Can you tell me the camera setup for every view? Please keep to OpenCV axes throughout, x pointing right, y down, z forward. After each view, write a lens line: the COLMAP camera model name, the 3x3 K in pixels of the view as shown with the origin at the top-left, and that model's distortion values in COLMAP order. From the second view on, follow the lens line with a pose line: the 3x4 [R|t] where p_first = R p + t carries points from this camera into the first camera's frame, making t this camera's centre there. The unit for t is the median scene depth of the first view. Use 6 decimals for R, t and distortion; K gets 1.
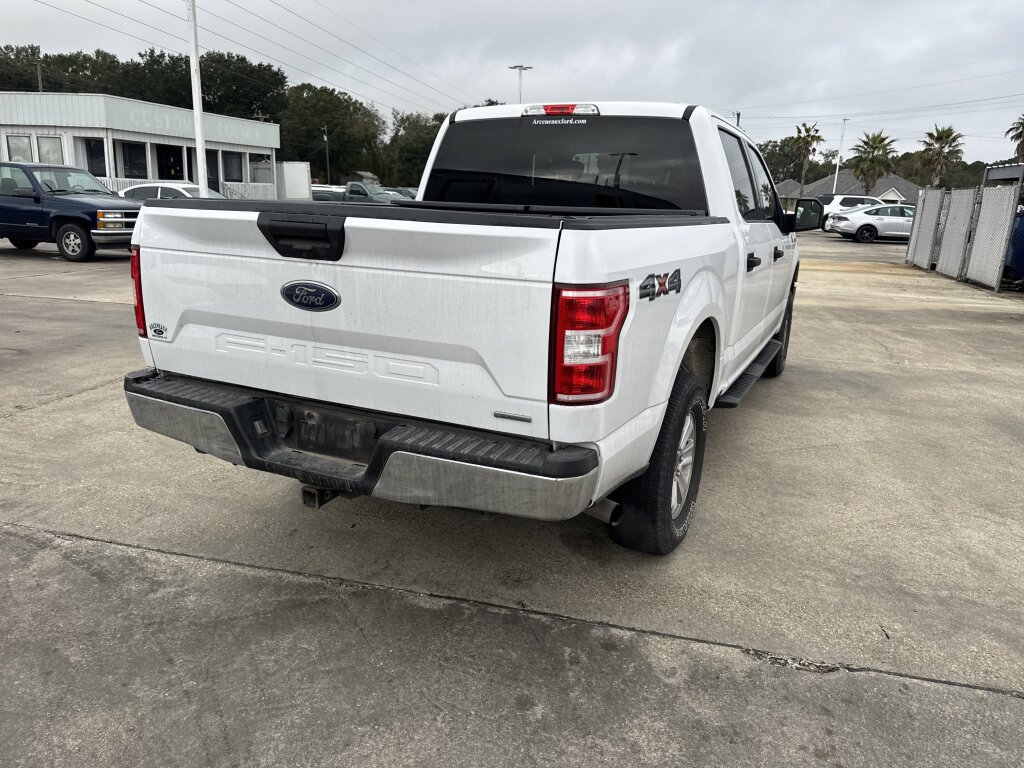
lens RADIAL K [[727.6, 0, 514.3], [0, 727.6, 379.8], [0, 0, 1]] dist [0.025215, -0.029707]
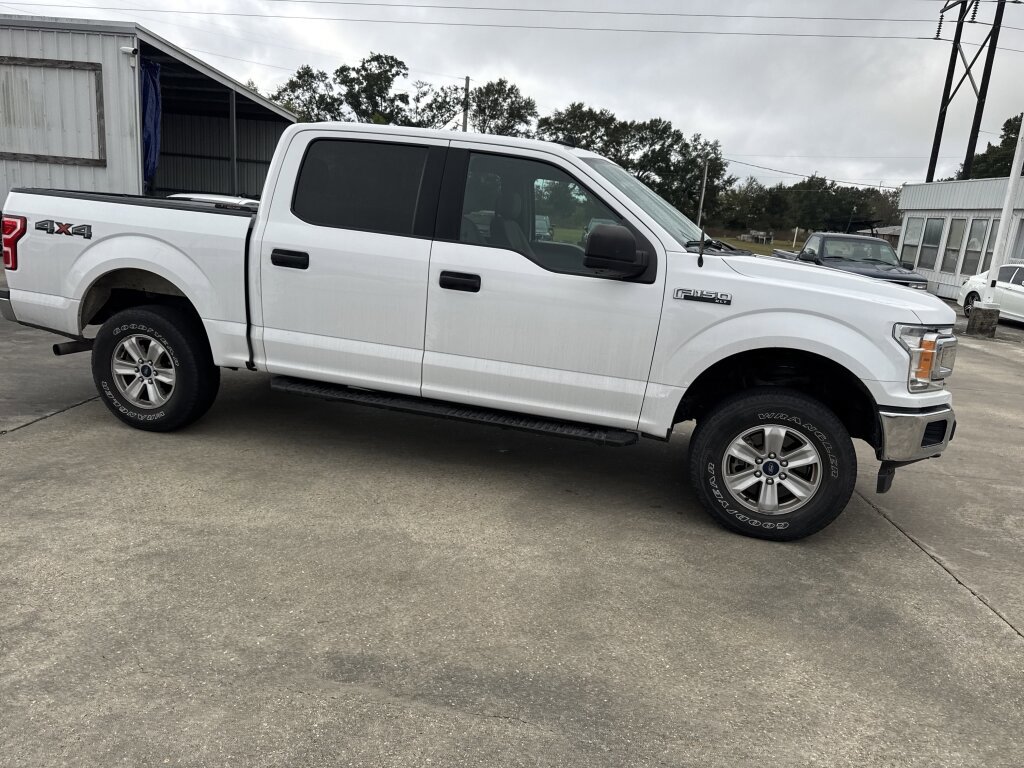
lens RADIAL K [[722.9, 0, 512.0], [0, 722.9, 384.0], [0, 0, 1]] dist [0.041168, -0.048779]
pose [[0.196031, 0.202535, -0.959454, 1.768009], [-0.315656, 0.939392, 0.133806, -0.285273], [0.928403, 0.276627, 0.248082, 1.327959]]
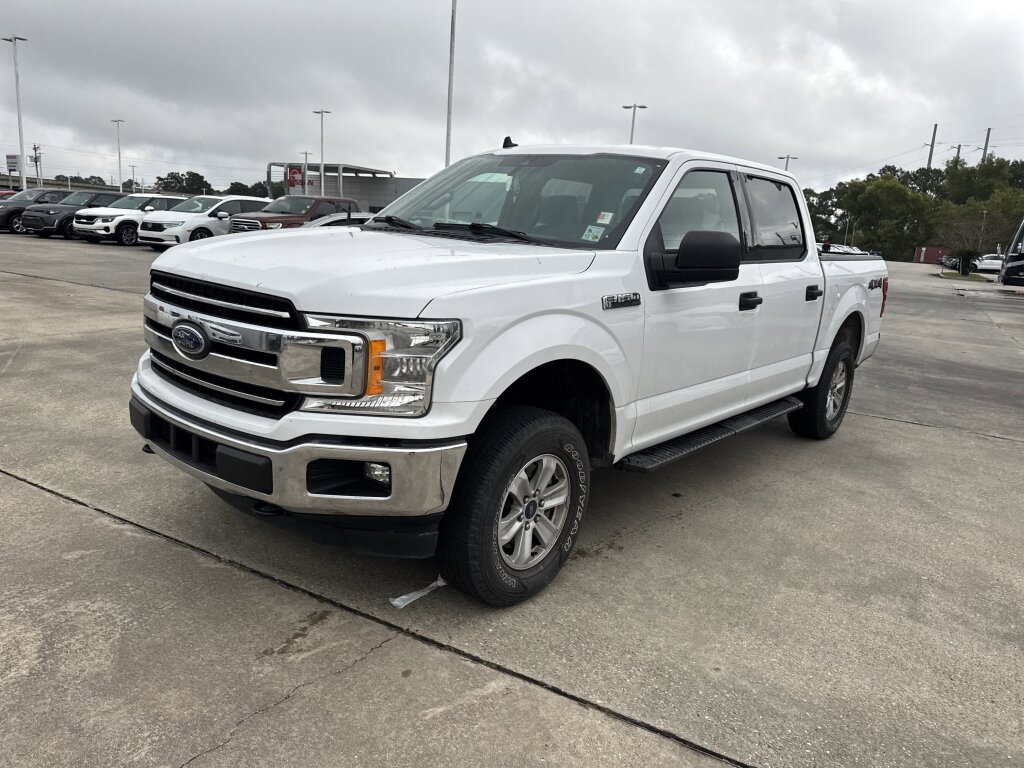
lens RADIAL K [[726.0, 0, 507.8], [0, 726.0, 375.3], [0, 0, 1]] dist [0.032871, -0.040801]
pose [[-0.962696, -0.150051, 0.225171, 0.053833], [-0.036075, 0.895902, 0.442784, -0.778444], [-0.268172, 0.418143, -0.867894, 3.039935]]
